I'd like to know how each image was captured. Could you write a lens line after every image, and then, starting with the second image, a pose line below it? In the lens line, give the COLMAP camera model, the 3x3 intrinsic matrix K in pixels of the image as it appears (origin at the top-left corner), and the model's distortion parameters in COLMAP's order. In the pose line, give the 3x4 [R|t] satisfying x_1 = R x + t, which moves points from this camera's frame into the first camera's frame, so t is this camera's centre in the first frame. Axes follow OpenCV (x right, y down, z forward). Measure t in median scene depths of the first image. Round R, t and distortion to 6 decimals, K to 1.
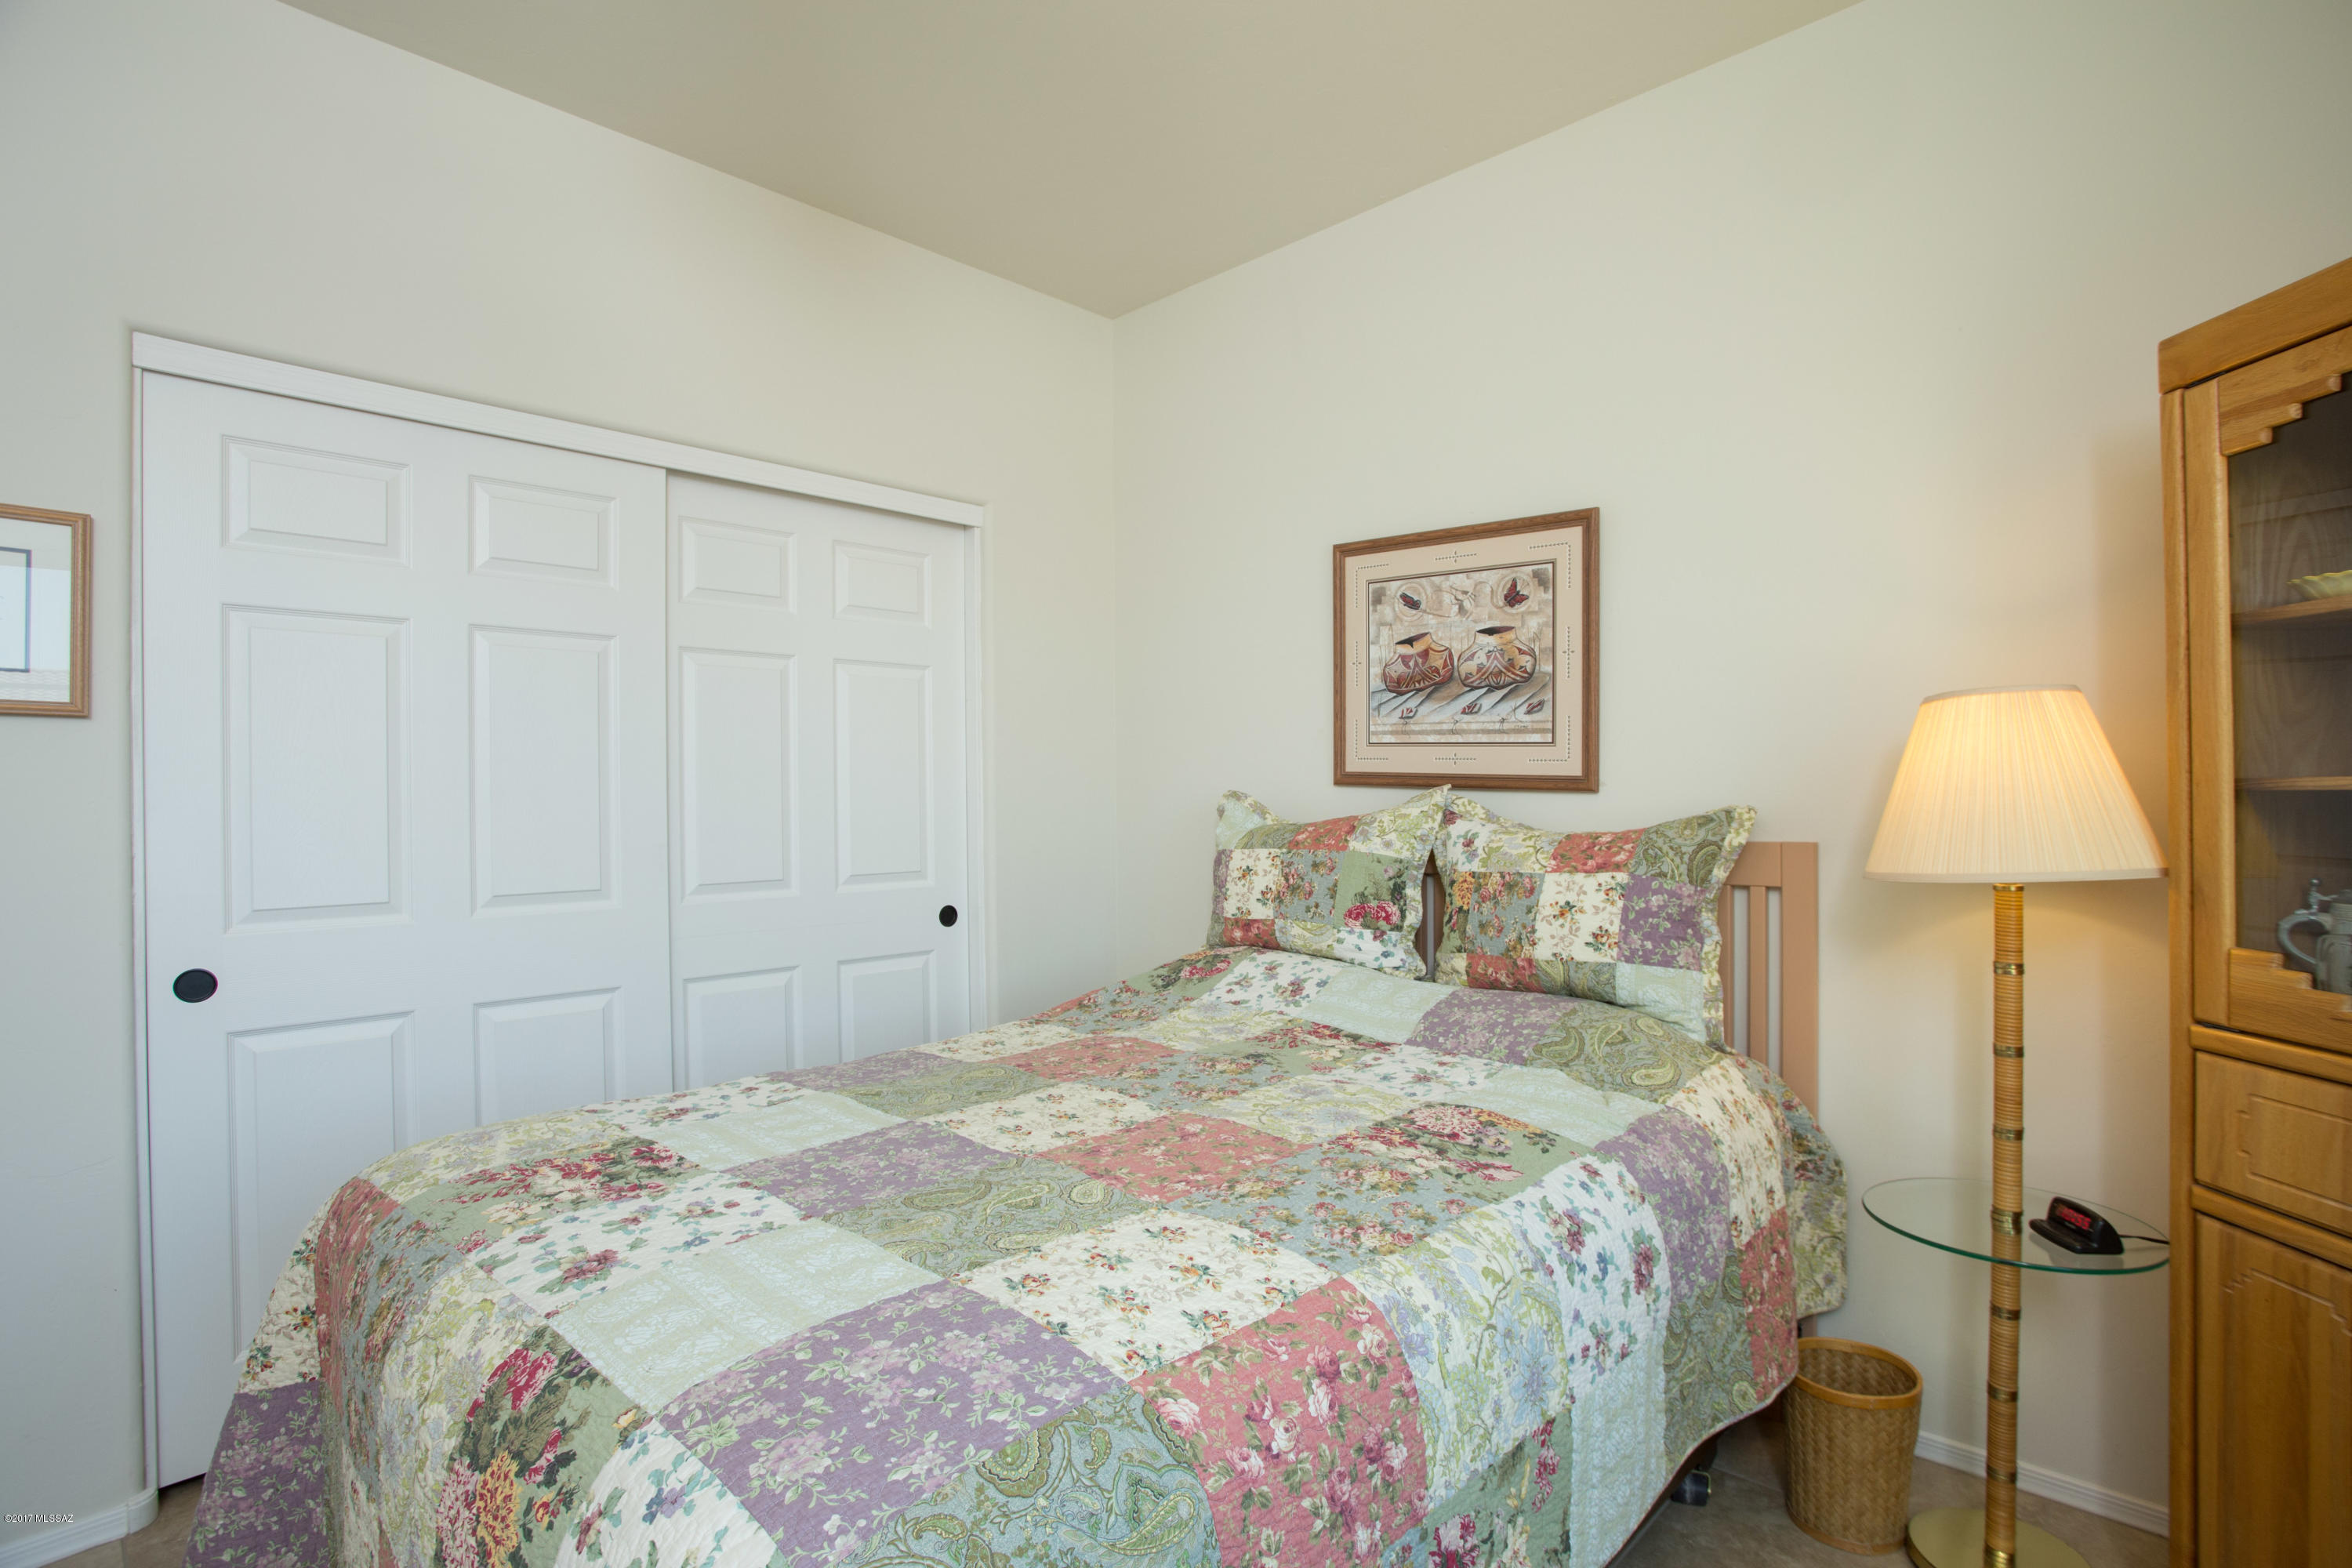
lens RADIAL K [[1153.2, 0, 1176.0], [0, 1153.2, 784.0], [0, 0, 1]] dist [-0.031338, 0.000721]
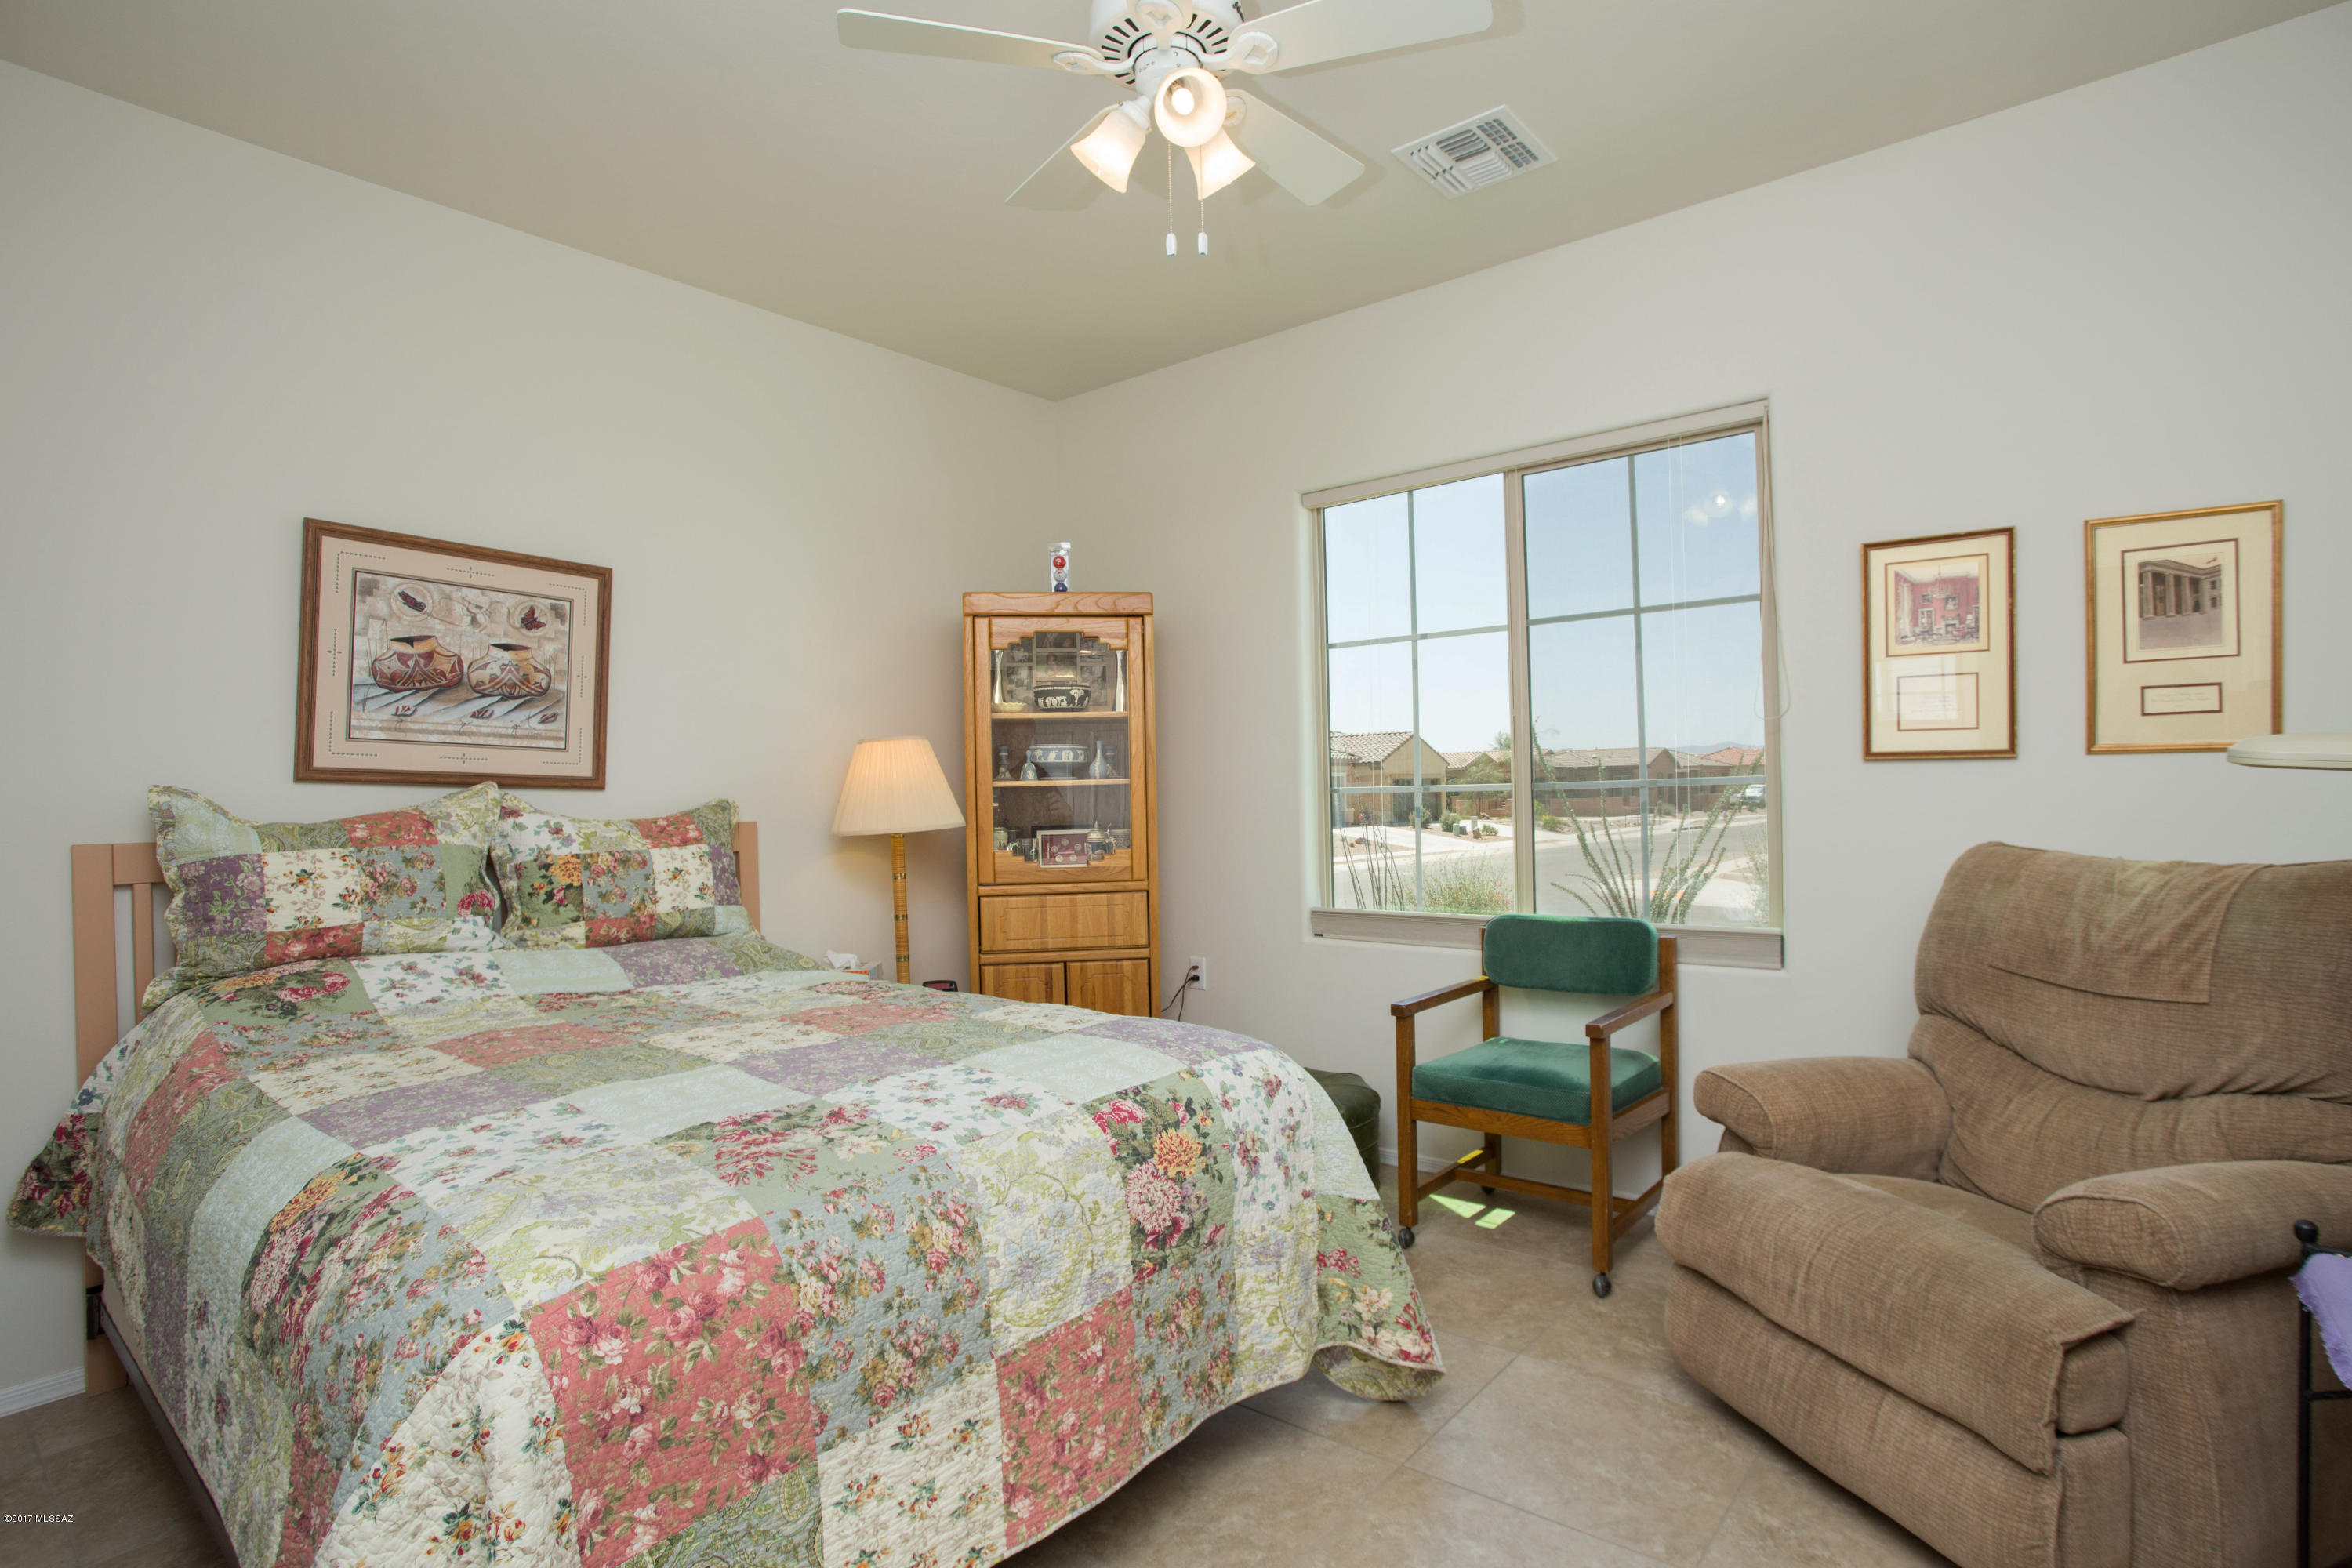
lens RADIAL K [[1153.2, 0, 1176.0], [0, 1153.2, 784.0], [0, 0, 1]] dist [-0.031338, 0.000721]
pose [[-0.036864, 0.022899, 0.999058, -0.878700], [0.009827, 0.999697, -0.022552, 0.033880], [-0.999272, 0.008986, -0.037078, 0.389629]]
